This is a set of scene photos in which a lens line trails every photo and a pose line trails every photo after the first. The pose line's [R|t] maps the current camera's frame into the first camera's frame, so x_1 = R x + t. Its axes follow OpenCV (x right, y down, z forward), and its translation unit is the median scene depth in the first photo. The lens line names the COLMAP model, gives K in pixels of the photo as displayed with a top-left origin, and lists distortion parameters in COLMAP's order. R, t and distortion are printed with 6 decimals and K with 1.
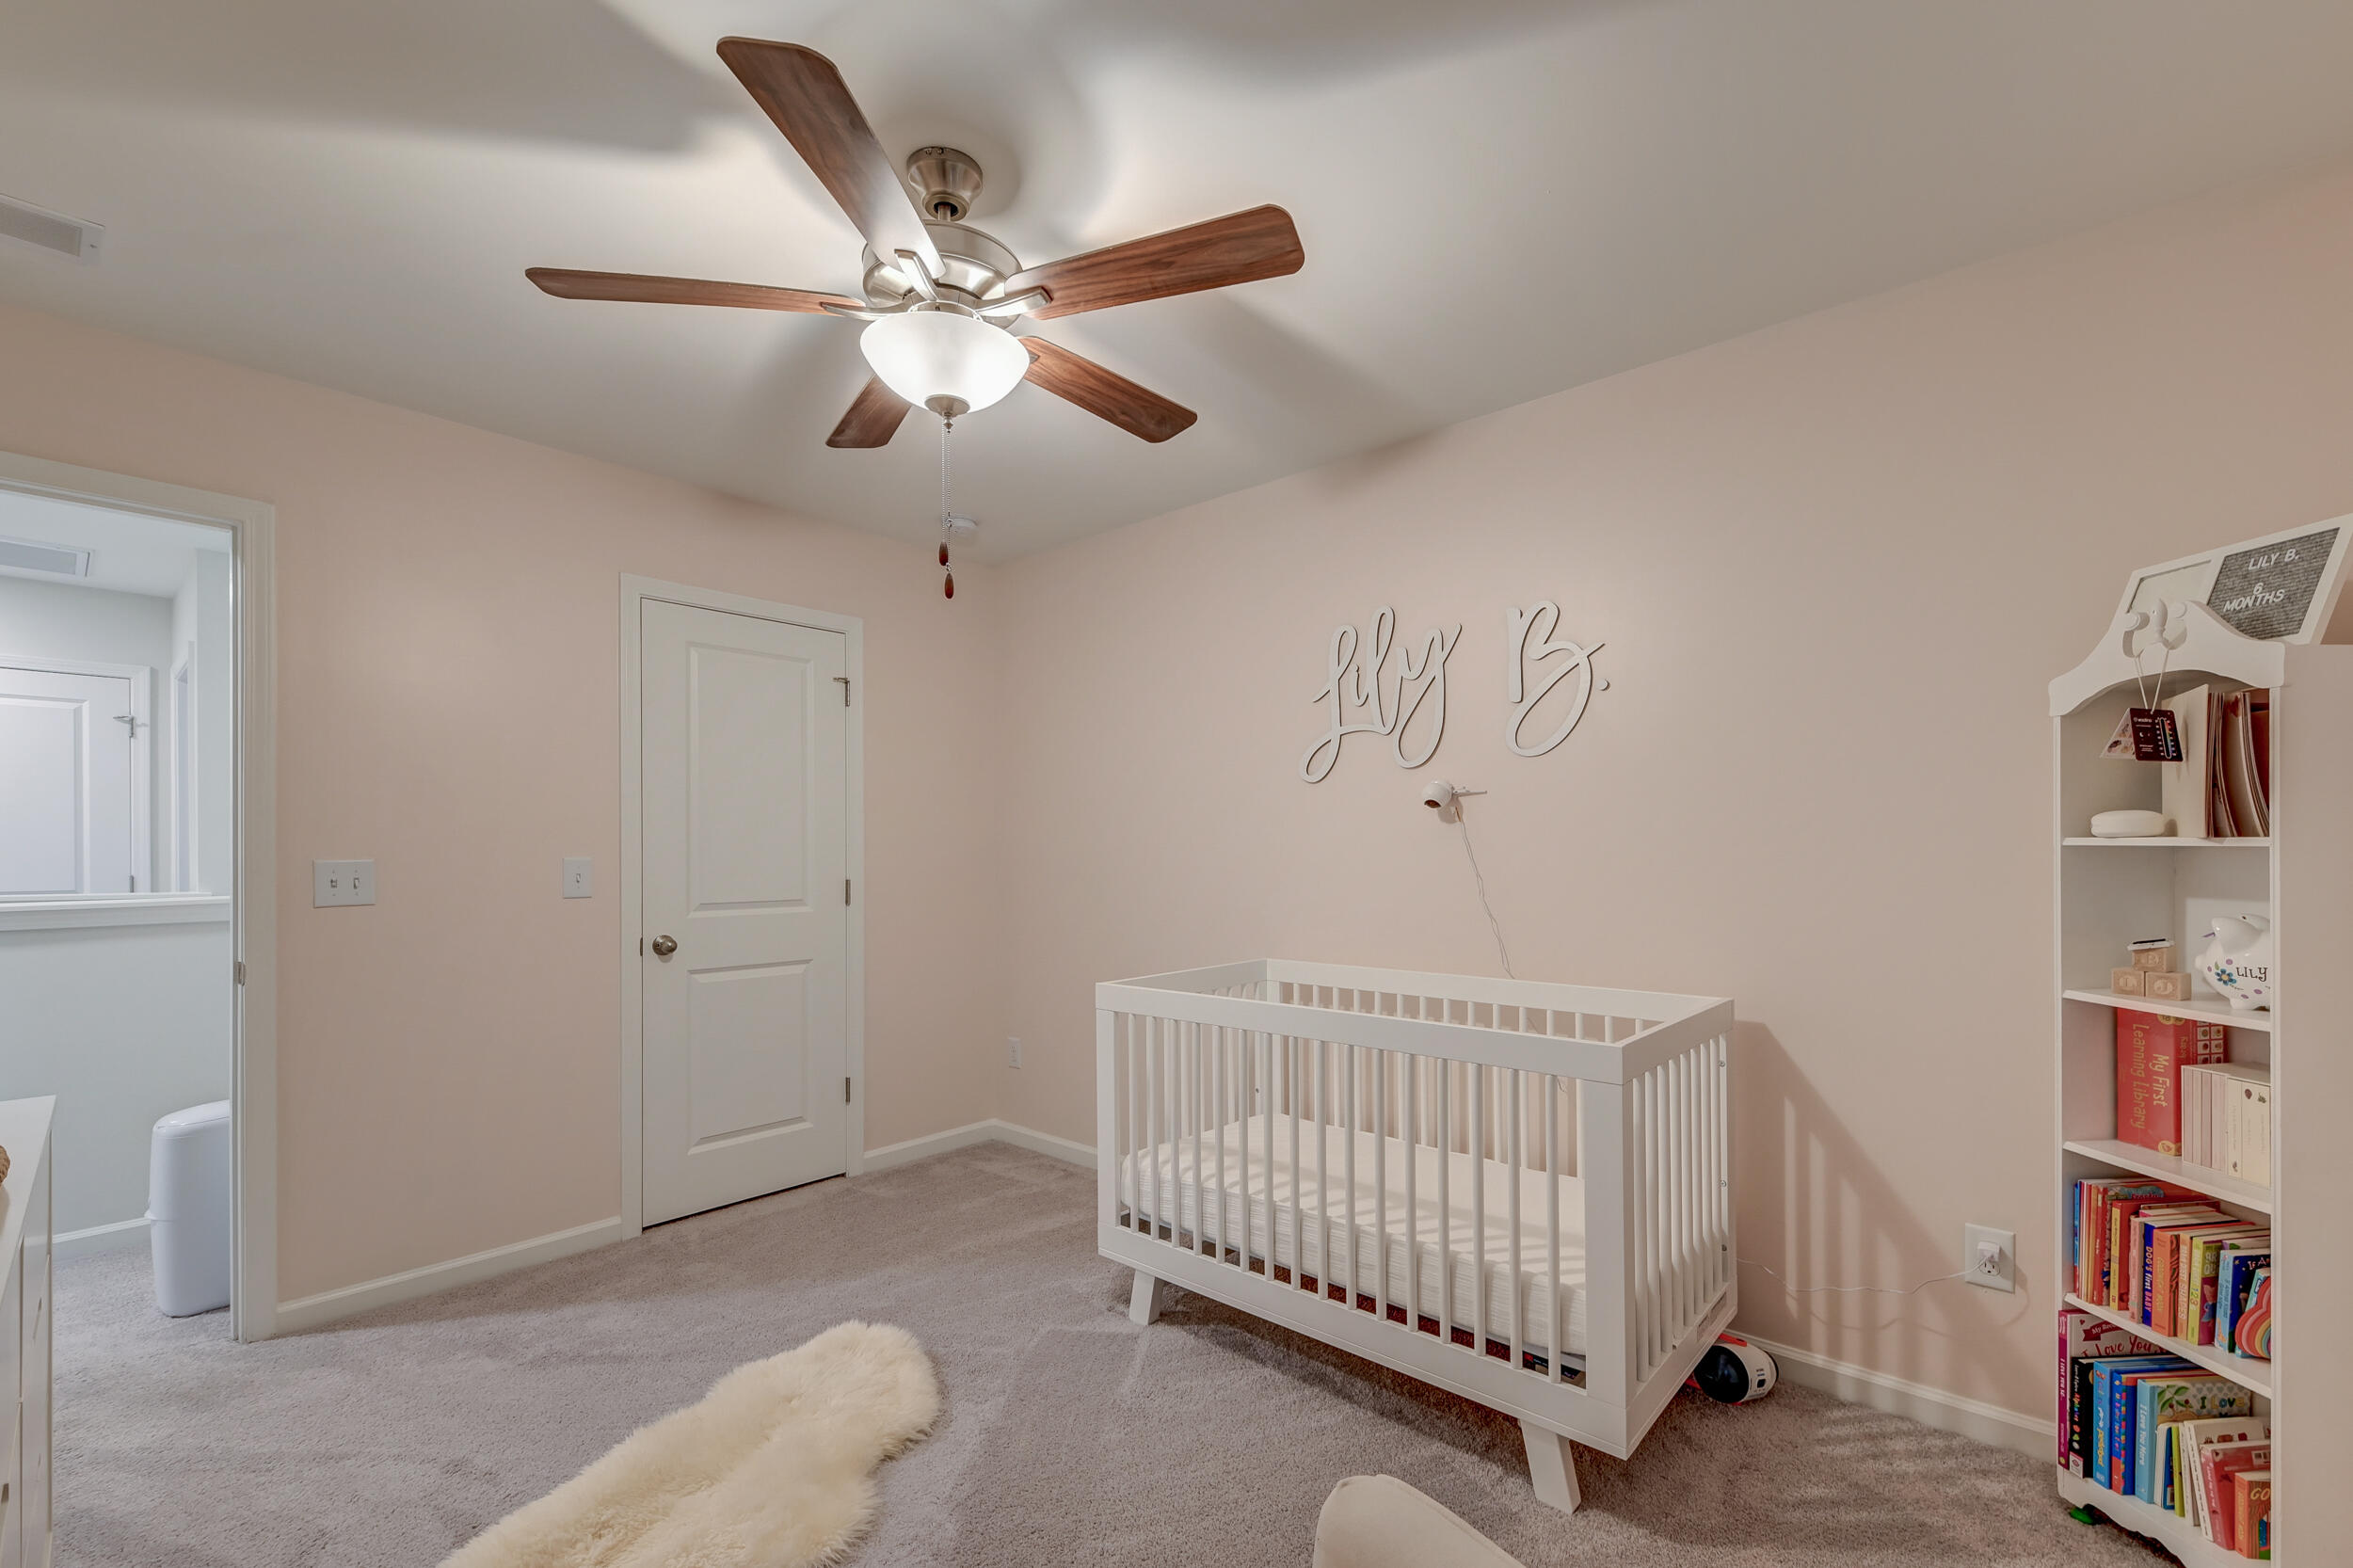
lens RADIAL K [[978.5, 0, 1184.8], [0, 978.5, 854.6], [0, 0, 1]] dist [0.000441, -0.000048]
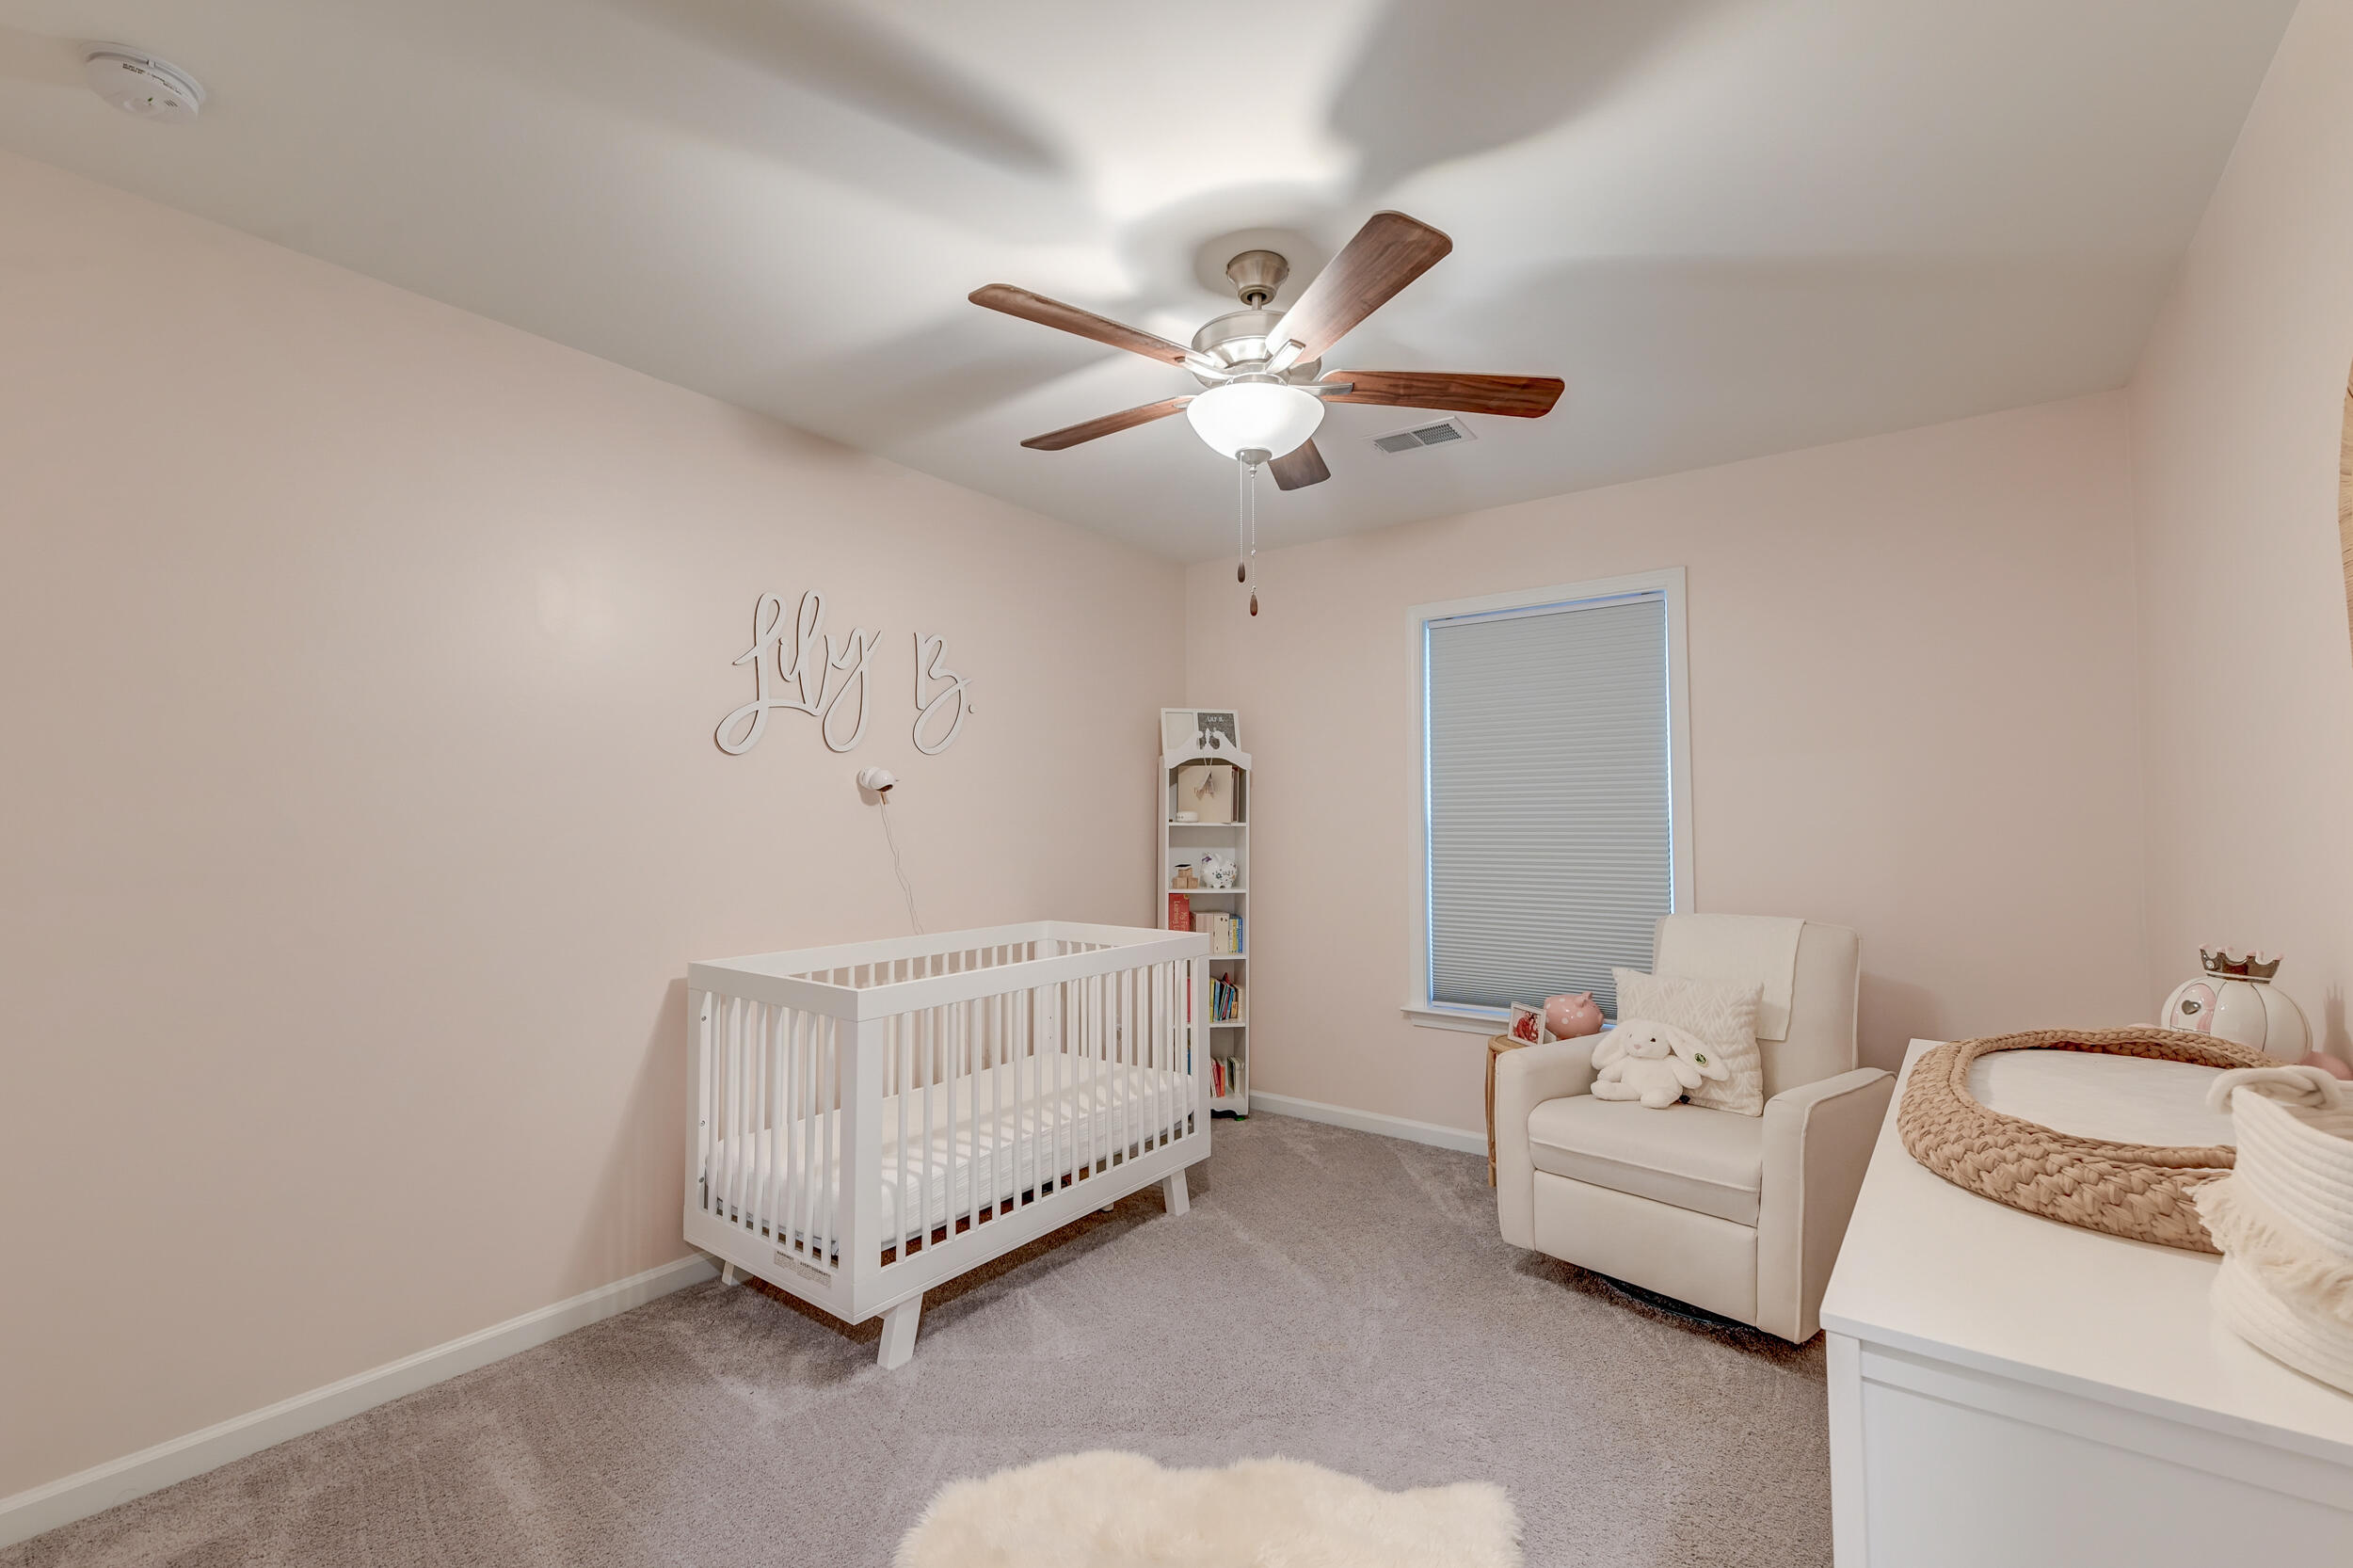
lens RADIAL K [[1008.2, 0, 1184.5], [0, 1008.2, 814.6], [0, 0, 1]] dist [0.008034, -0.000198]
pose [[-0.079129, 0.007389, 0.996837, -1.069995], [0.006650, 0.999954, -0.006884, -0.012657], [-0.996842, 0.006084, -0.079174, 0.879315]]
